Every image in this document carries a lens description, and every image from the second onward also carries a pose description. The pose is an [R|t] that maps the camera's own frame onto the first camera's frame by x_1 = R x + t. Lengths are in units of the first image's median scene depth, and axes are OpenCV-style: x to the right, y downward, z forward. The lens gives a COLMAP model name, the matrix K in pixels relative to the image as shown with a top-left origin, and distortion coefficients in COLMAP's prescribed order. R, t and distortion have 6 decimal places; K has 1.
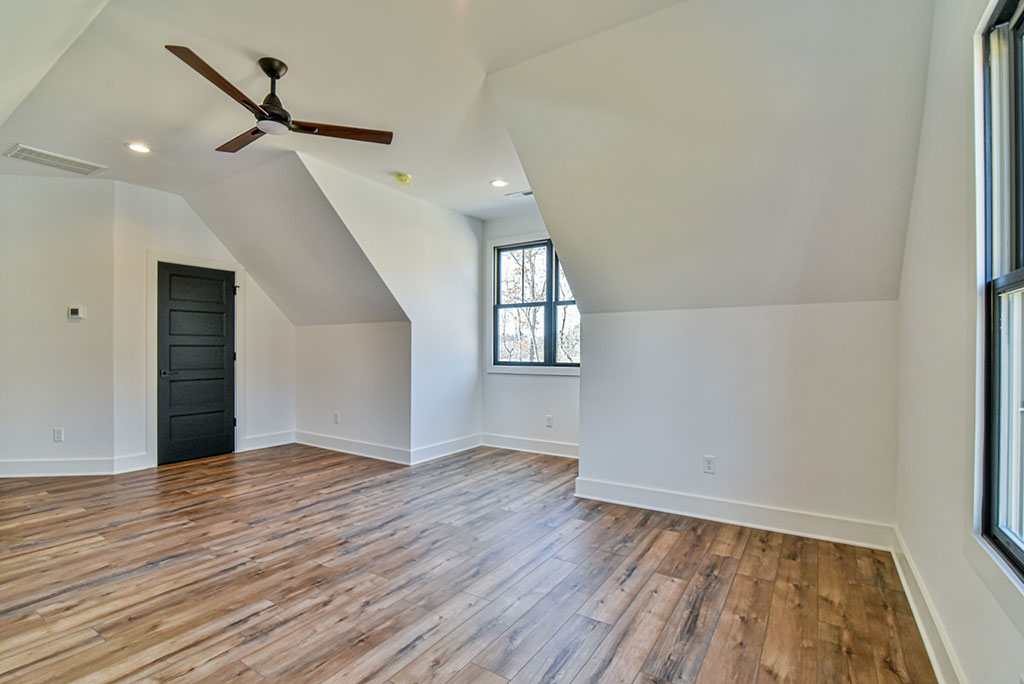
lens RADIAL K [[479.5, 0, 512.3], [0, 479.5, 350.0], [0, 0, 1]] dist [-0.027448, 0.004196]
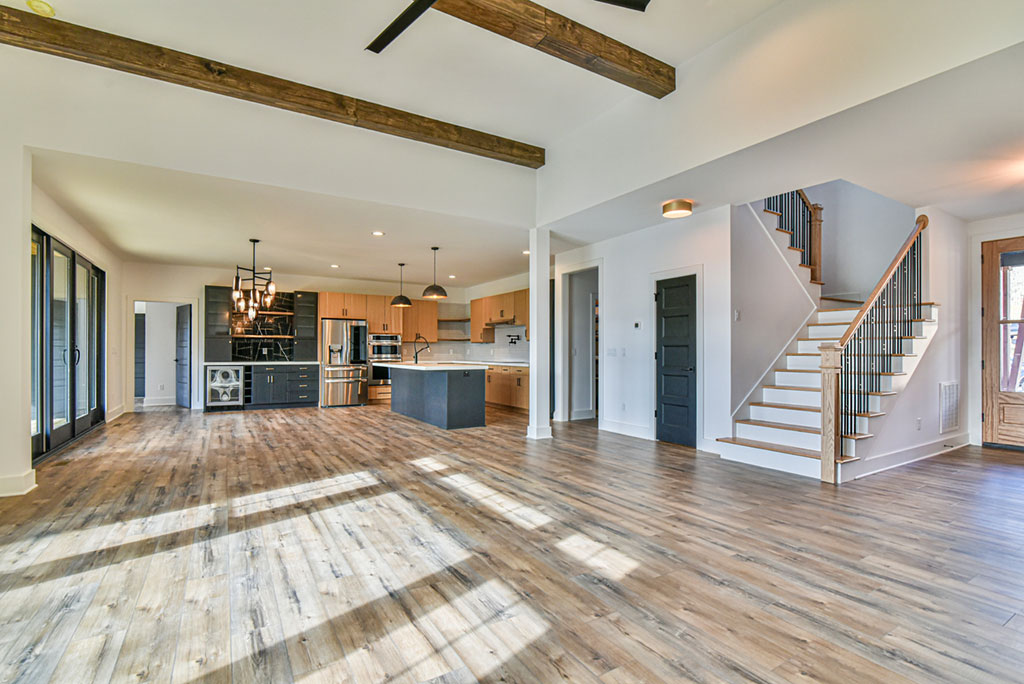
lens RADIAL K [[479.5, 0, 515.2], [0, 479.5, 352.0], [0, 0, 1]] dist [-0.027448, 0.004196]
pose [[-0.438814, -0.001526, -0.898577, 0.582815], [-0.000097, 0.999999, -0.001650, 0.007700], [0.898578, -0.000636, -0.438813, 1.226755]]
